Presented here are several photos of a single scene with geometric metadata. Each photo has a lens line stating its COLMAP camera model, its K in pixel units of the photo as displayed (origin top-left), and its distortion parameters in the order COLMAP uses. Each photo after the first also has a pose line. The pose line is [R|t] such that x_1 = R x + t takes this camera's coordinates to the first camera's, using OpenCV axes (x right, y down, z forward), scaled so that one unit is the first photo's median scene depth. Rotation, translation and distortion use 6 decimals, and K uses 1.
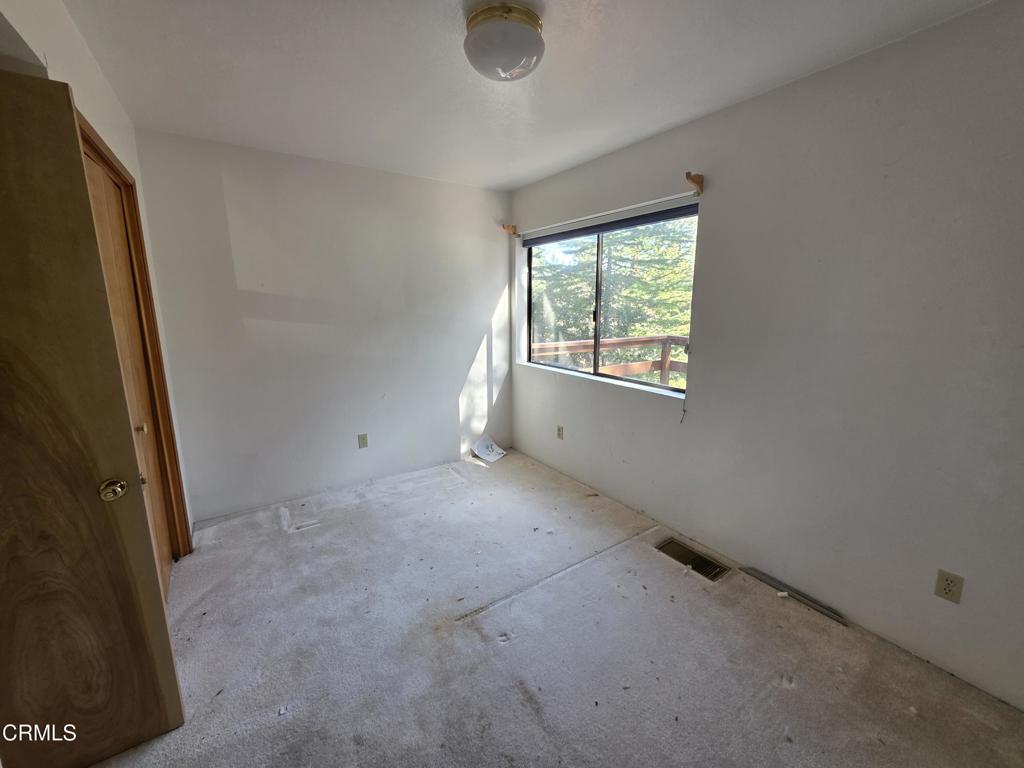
lens RADIAL K [[408.9, 0, 516.5], [0, 408.9, 381.1], [0, 0, 1]] dist [0.004075, 0.000094]
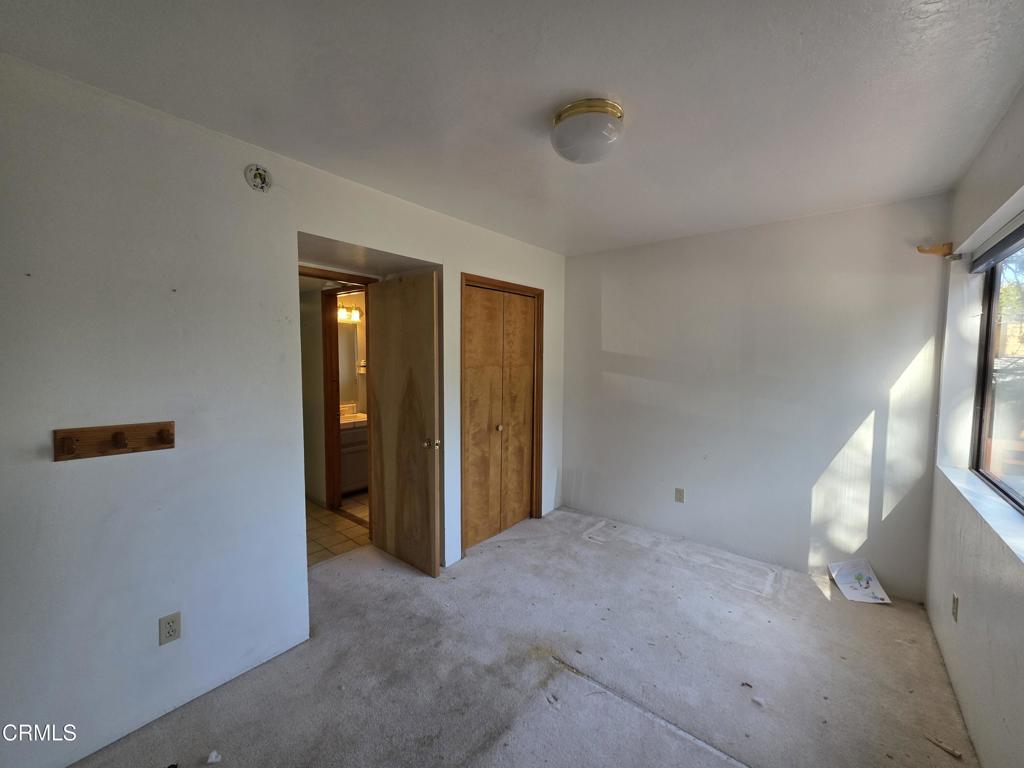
lens RADIAL K [[408.9, 0, 519.6], [0, 408.9, 385.4], [0, 0, 1]] dist [0.004075, 0.000094]
pose [[0.301990, 0.073147, -0.950501, 0.479509], [-0.188862, 0.981880, 0.015557, -0.066393], [0.934416, 0.174815, 0.310332, 0.284113]]
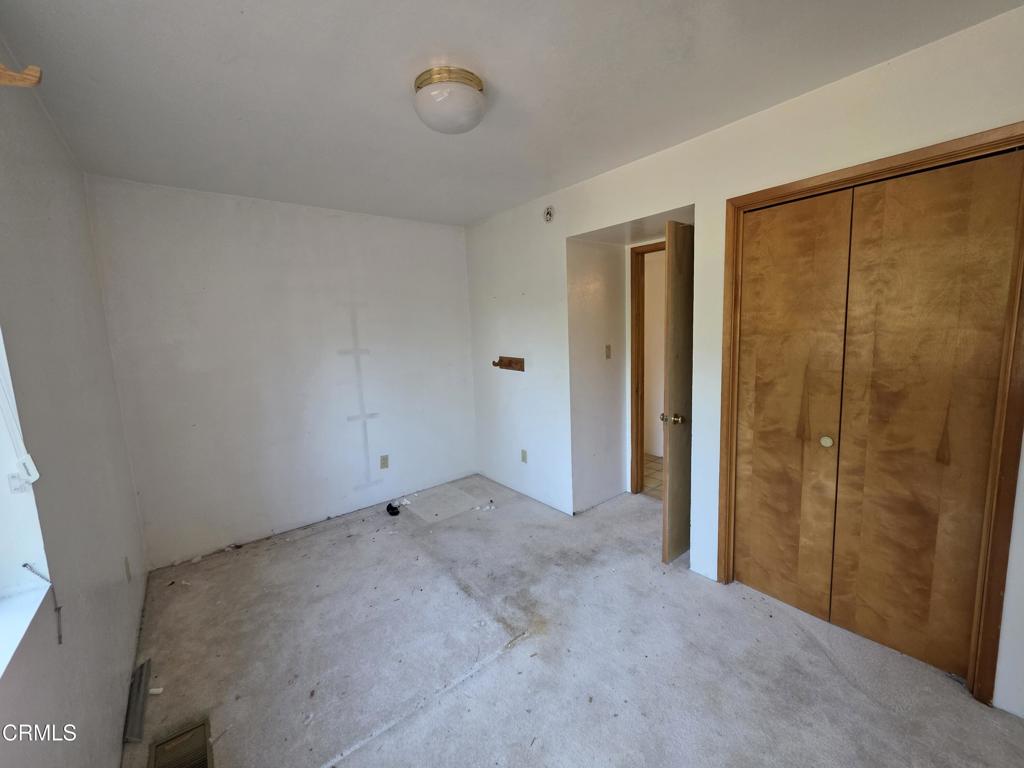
lens RADIAL K [[408.9, 0, 504.9], [0, 408.9, 382.7], [0, 0, 1]] dist [0.004075, 0.000094]
pose [[-0.995919, 0.057016, -0.069964, -0.027891], [0.031323, 0.945355, 0.324535, -0.222927], [0.084644, 0.321019, -0.943283, 1.083716]]
